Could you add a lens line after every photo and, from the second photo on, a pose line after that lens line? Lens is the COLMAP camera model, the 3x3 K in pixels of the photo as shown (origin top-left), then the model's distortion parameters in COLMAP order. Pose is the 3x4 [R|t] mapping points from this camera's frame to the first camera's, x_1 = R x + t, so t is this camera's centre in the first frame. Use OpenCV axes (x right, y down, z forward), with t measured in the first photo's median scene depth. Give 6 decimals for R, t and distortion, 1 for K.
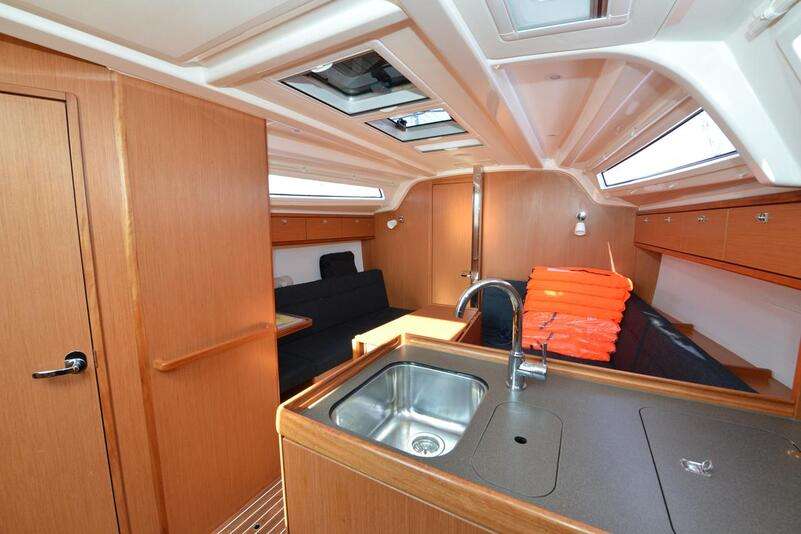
lens RADIAL K [[319.8, 0, 402.1], [0, 319.8, 260.9], [0, 0, 1]] dist [-0.021854, -0.000224]
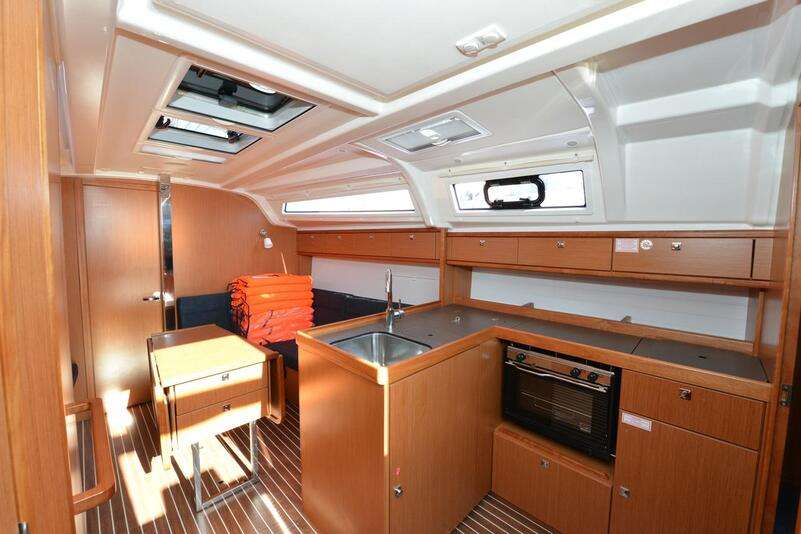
lens RADIAL K [[319.8, 0, 402.1], [0, 319.8, 260.9], [0, 0, 1]] dist [-0.021854, -0.000224]
pose [[0.263323, -0.055682, 0.963099, -0.565279], [0.100477, 0.994486, 0.030025, -0.015605], [-0.959461, 0.088863, 0.267466, 0.163572]]
